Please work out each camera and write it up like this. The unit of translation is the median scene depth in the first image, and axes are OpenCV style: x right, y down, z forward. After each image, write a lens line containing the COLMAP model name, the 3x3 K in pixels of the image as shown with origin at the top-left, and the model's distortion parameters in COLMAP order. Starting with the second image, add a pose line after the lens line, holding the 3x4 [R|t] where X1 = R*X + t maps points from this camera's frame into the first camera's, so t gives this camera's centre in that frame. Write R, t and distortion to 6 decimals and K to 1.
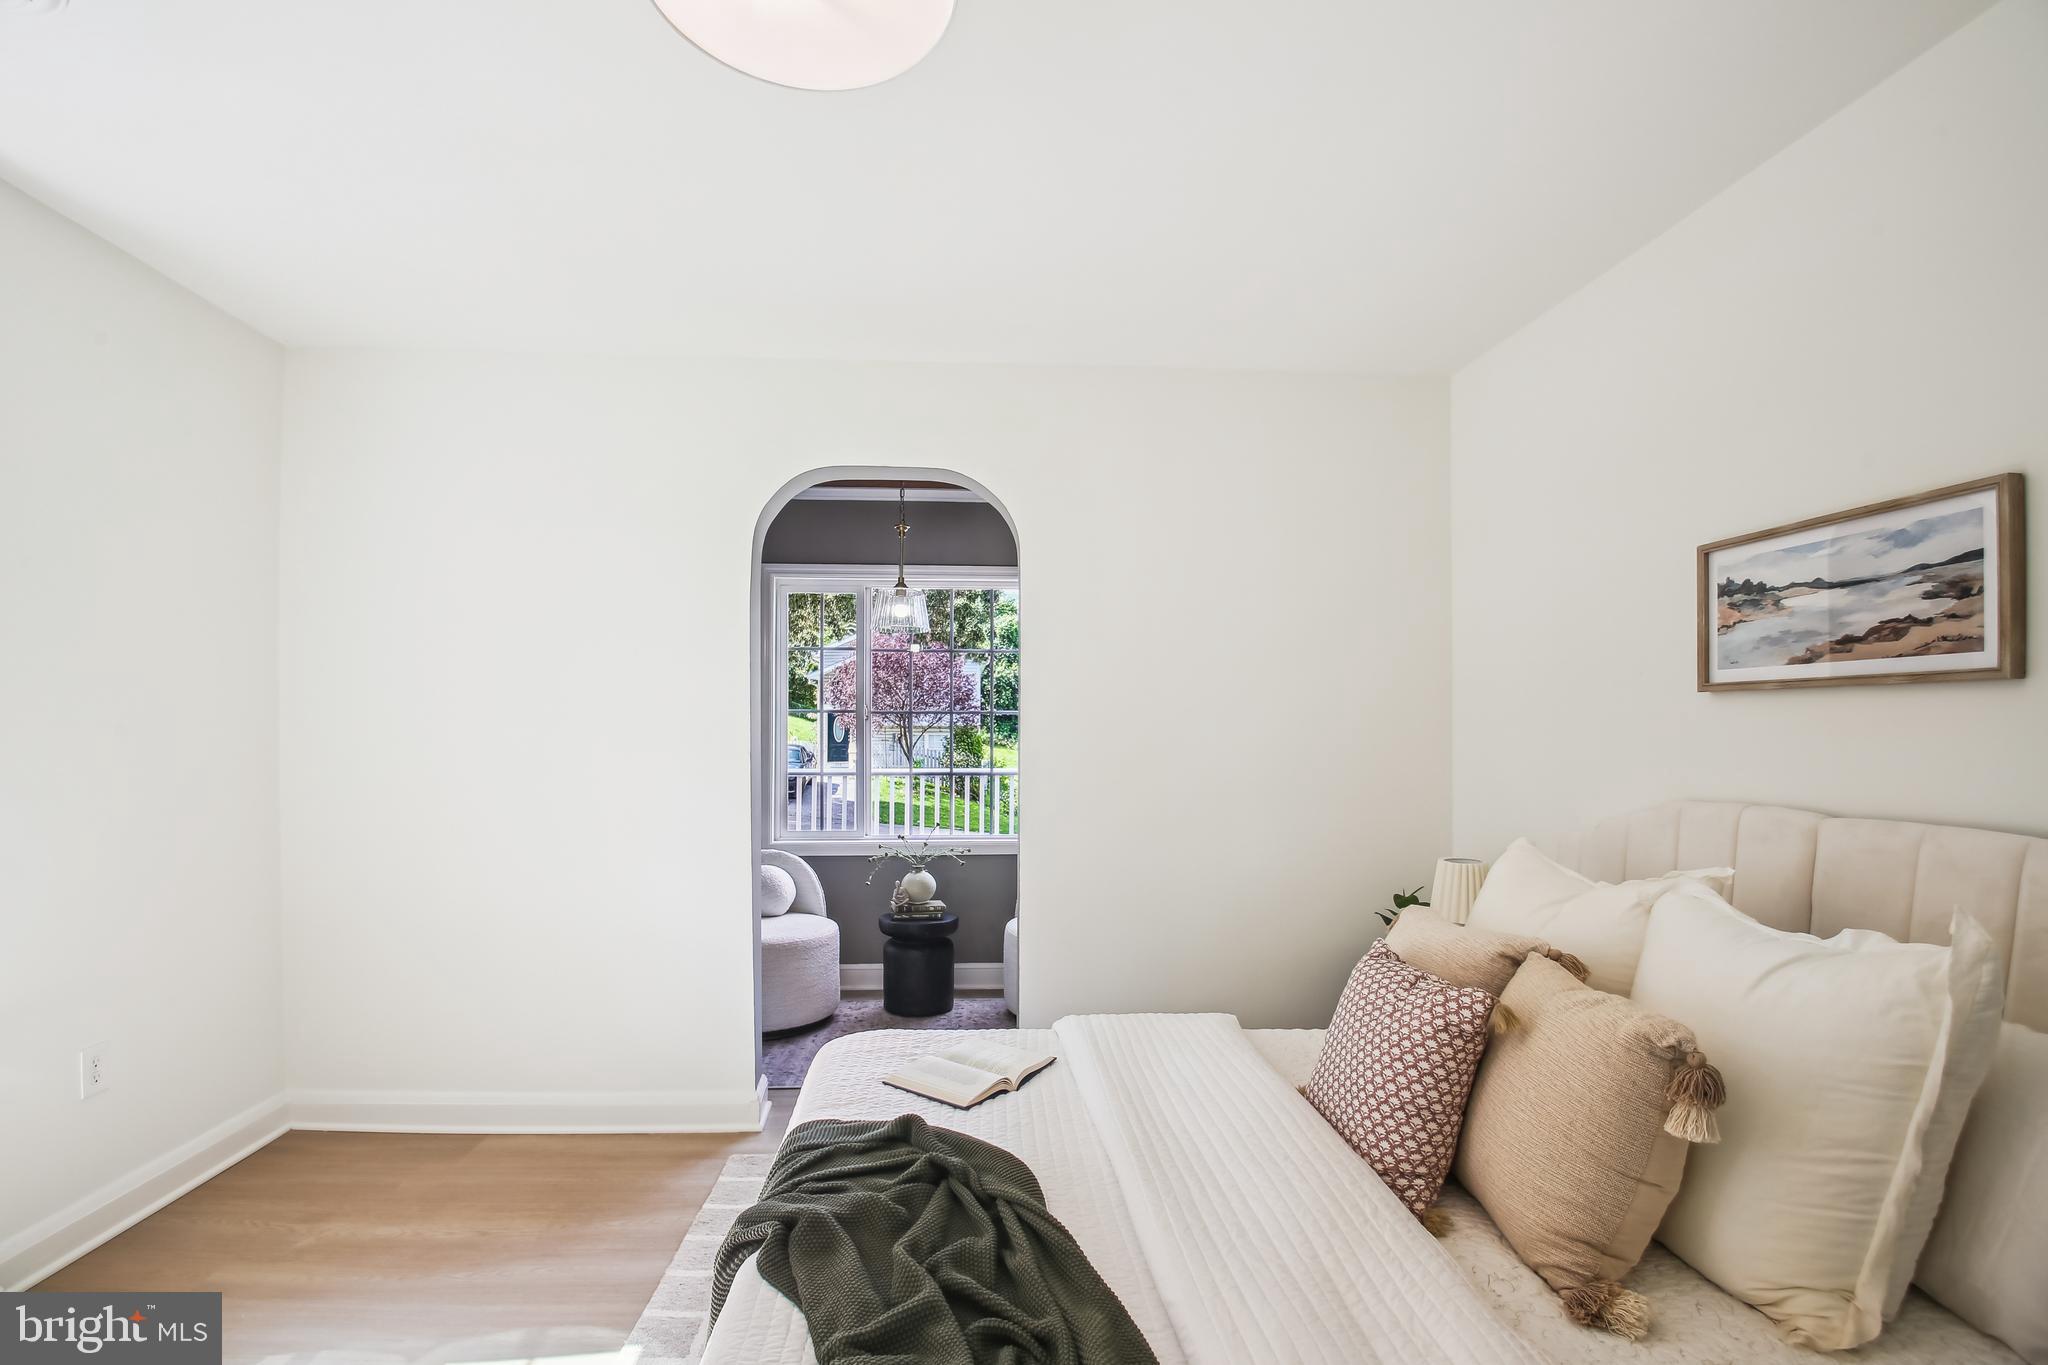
lens RADIAL K [[901.3, 0, 1009.5], [0, 901.3, 731.5], [0, 0, 1]] dist [-0.040883, -0.002020]
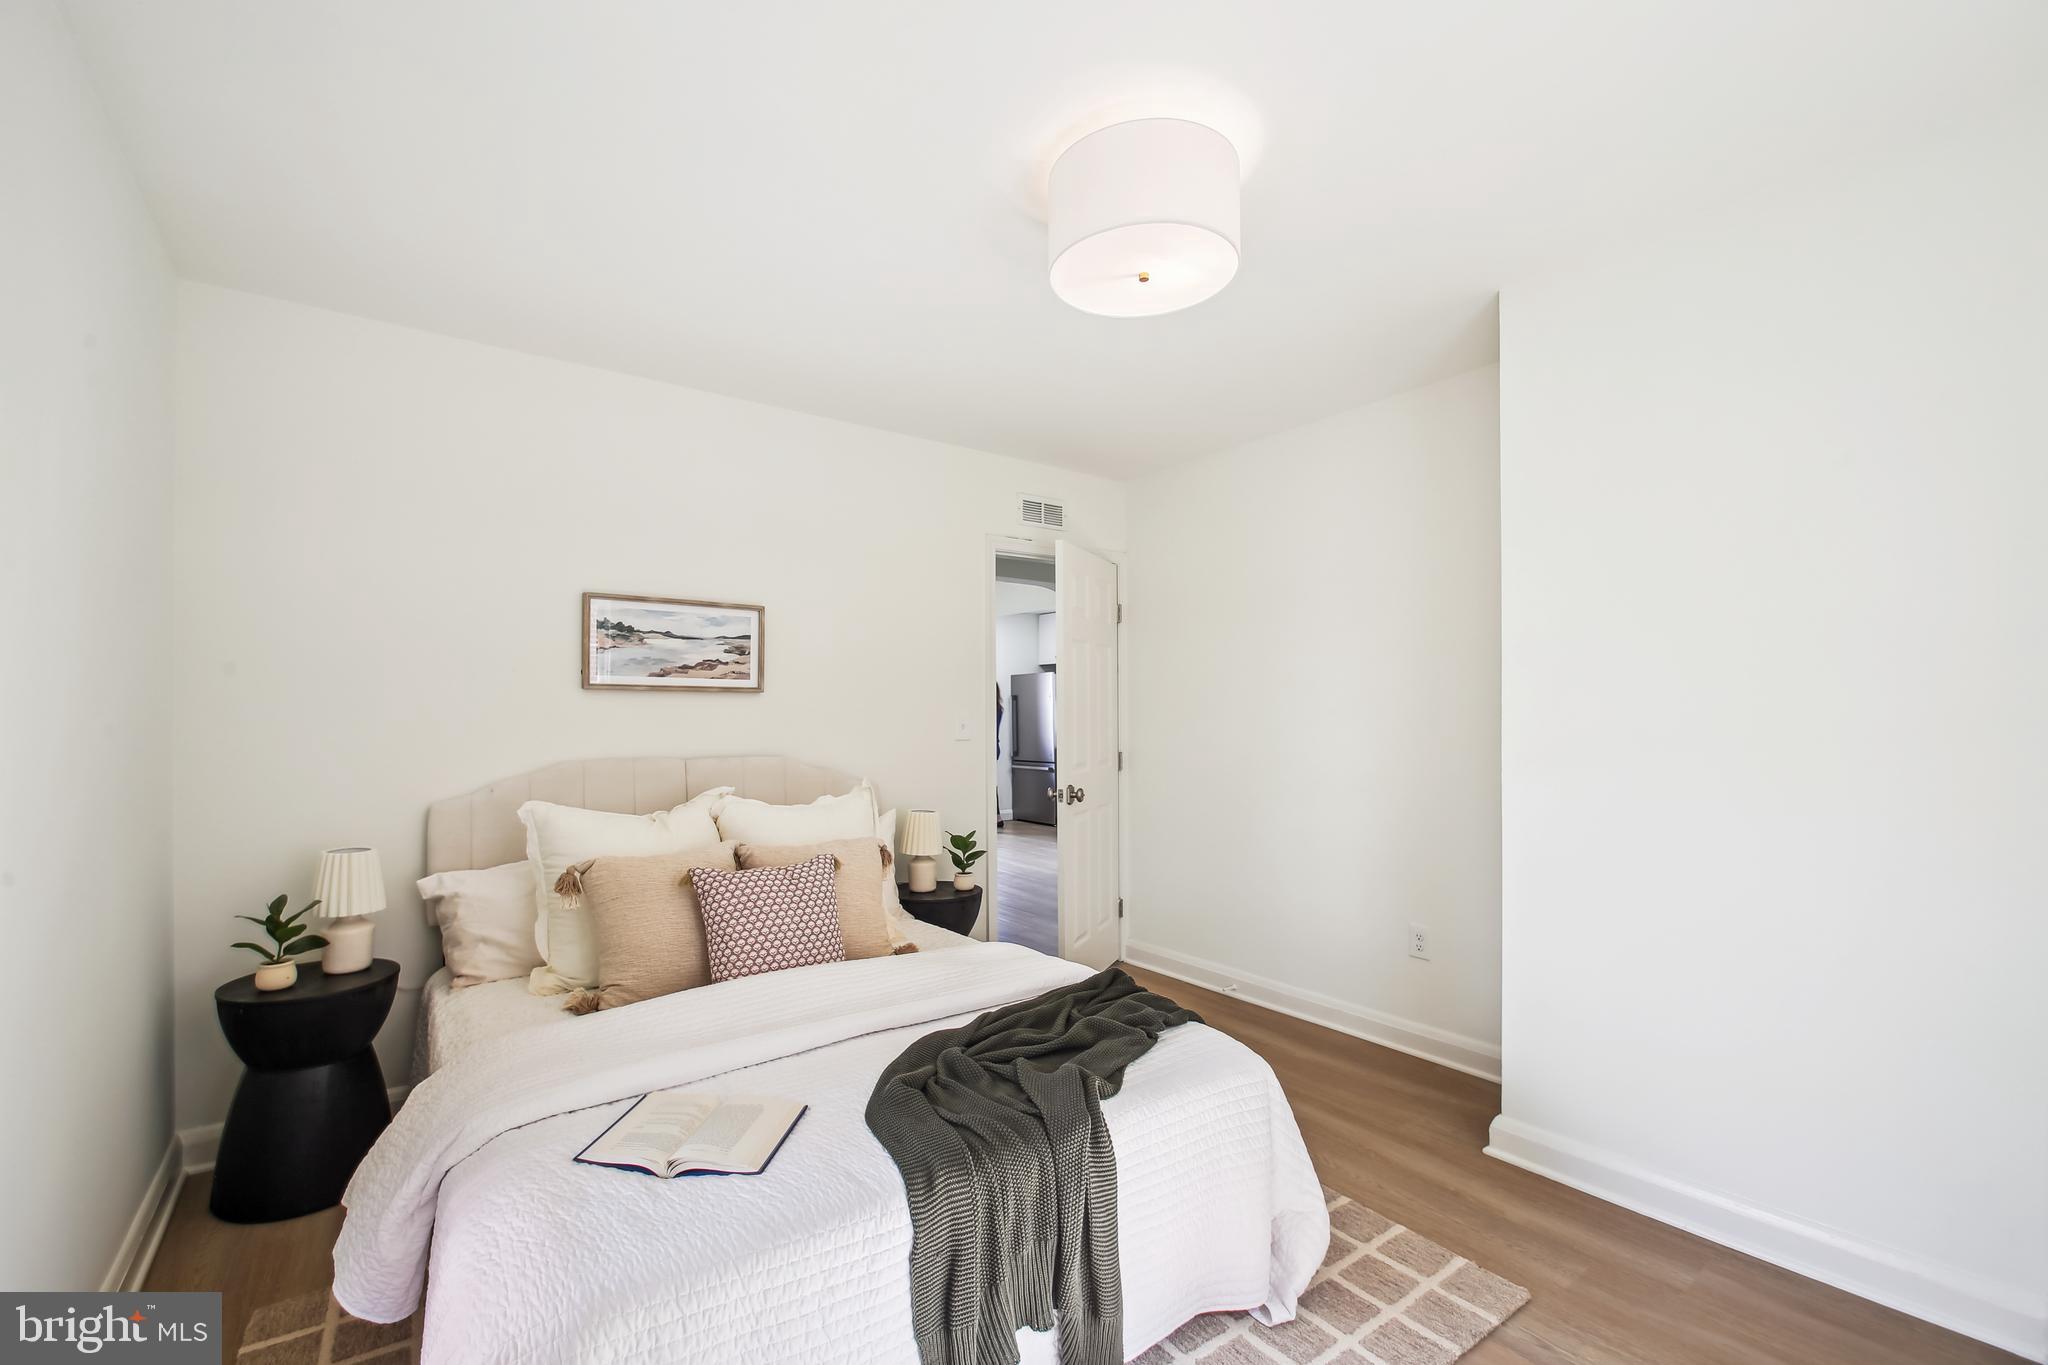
lens RADIAL K [[861.5, 0, 1008.5], [0, 861.5, 700.6], [0, 0, 1]] dist [-0.009995, -0.005063]
pose [[-0.529037, 0.015850, 0.848451, -0.963828], [0.002616, 0.999851, -0.017048, 0.002639], [-0.848595, -0.006800, -0.529000, 1.316832]]
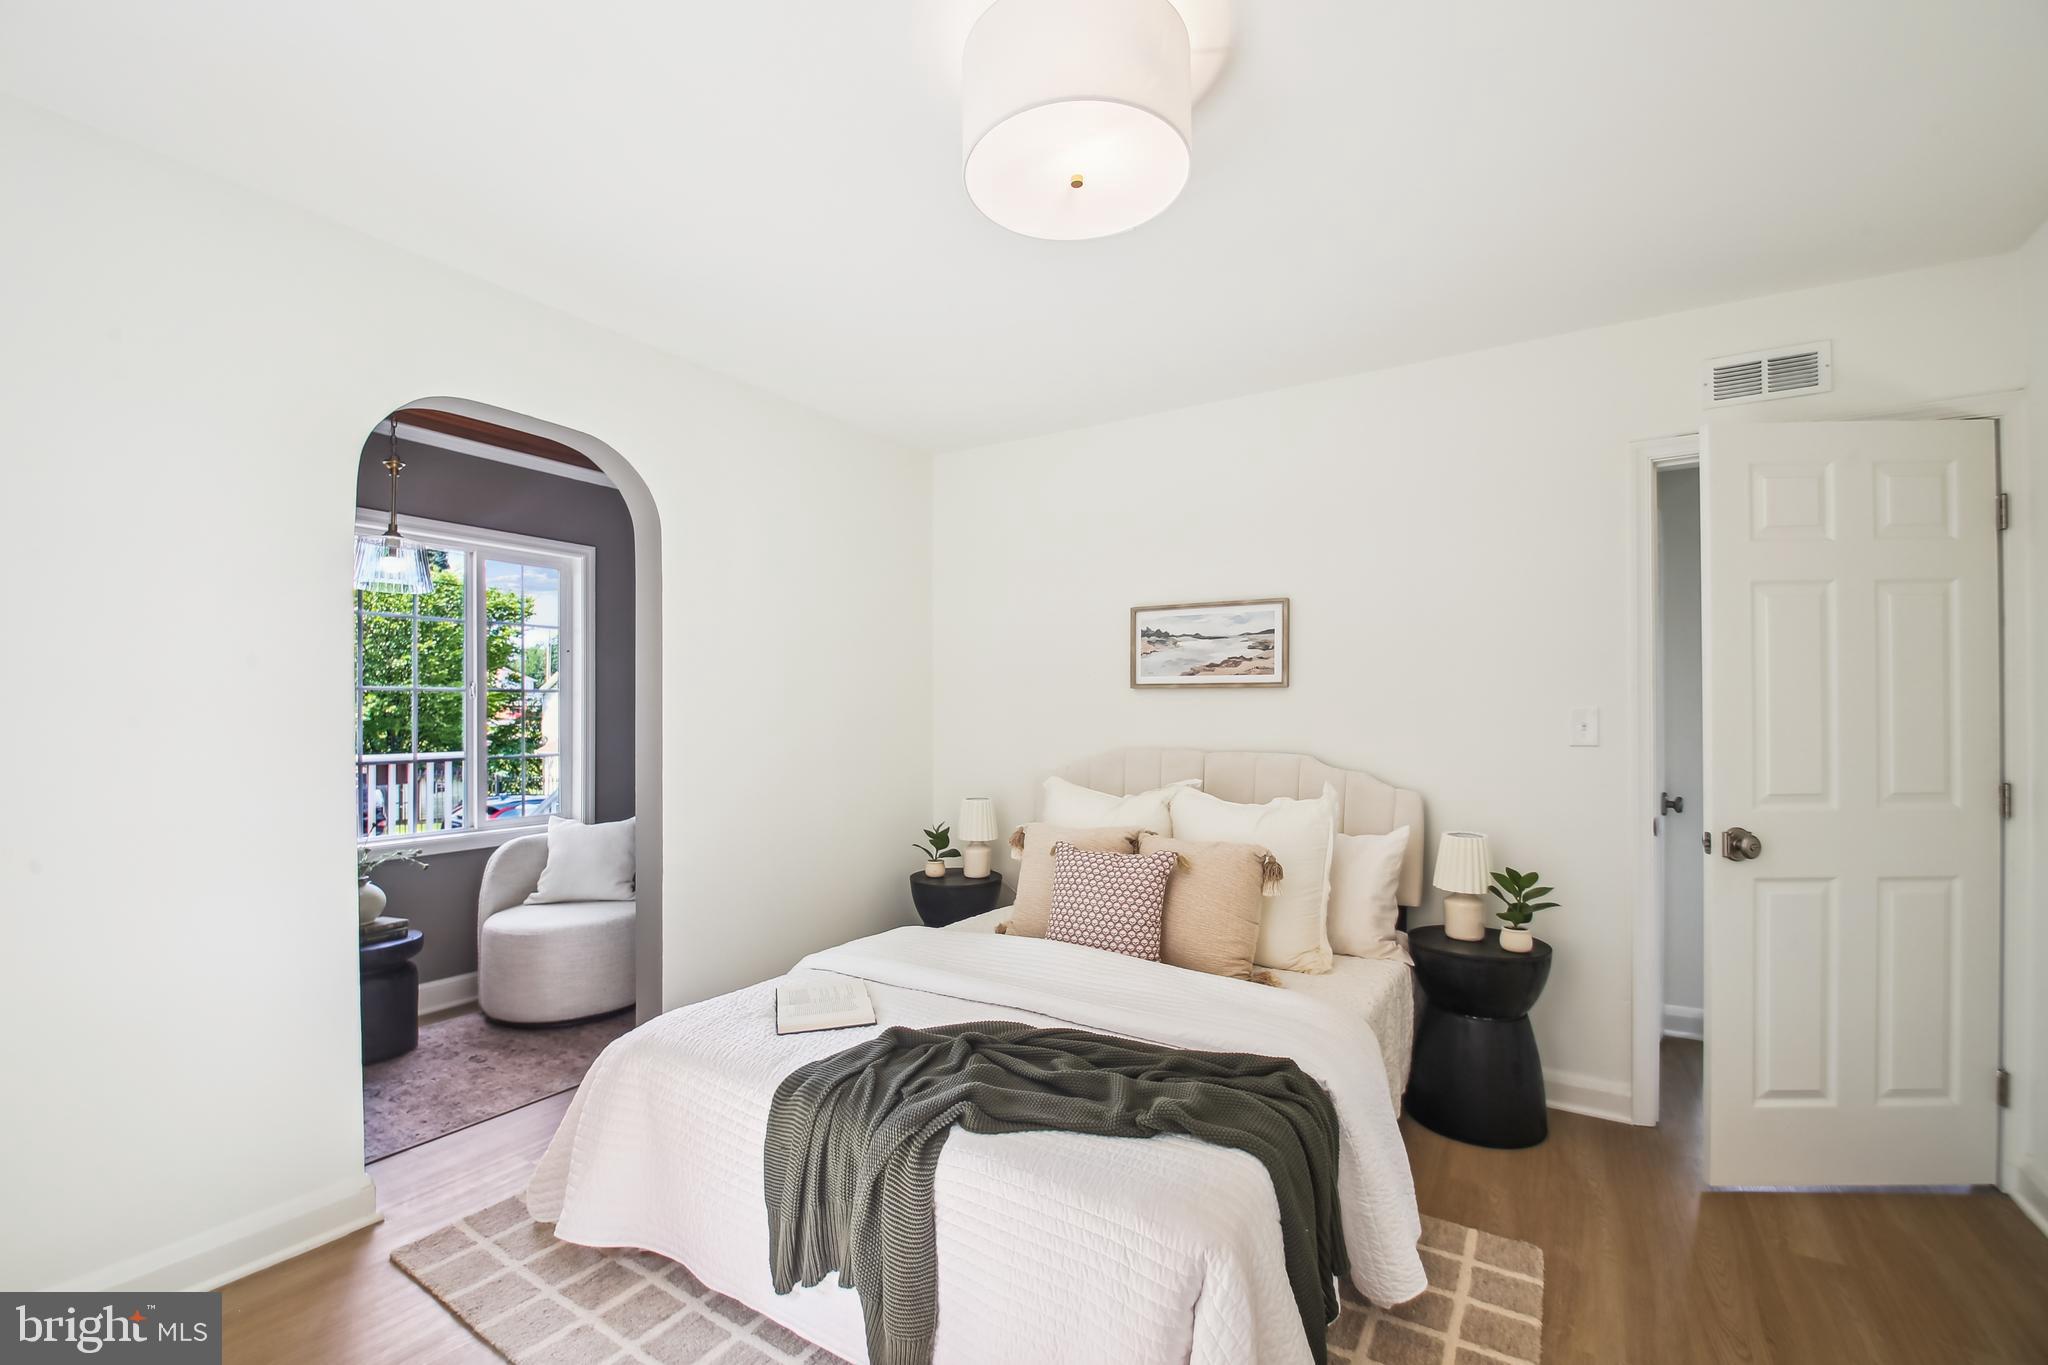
lens RADIAL K [[861.5, 0, 1013.6], [0, 861.5, 700.3], [0, 0, 1]] dist [-0.009995, -0.005063]
pose [[0.597280, 0.005882, 0.802012, -0.886085], [0.002676, 0.999953, -0.009327, -0.004936], [-0.802029, 0.007717, 0.597236, 0.152377]]
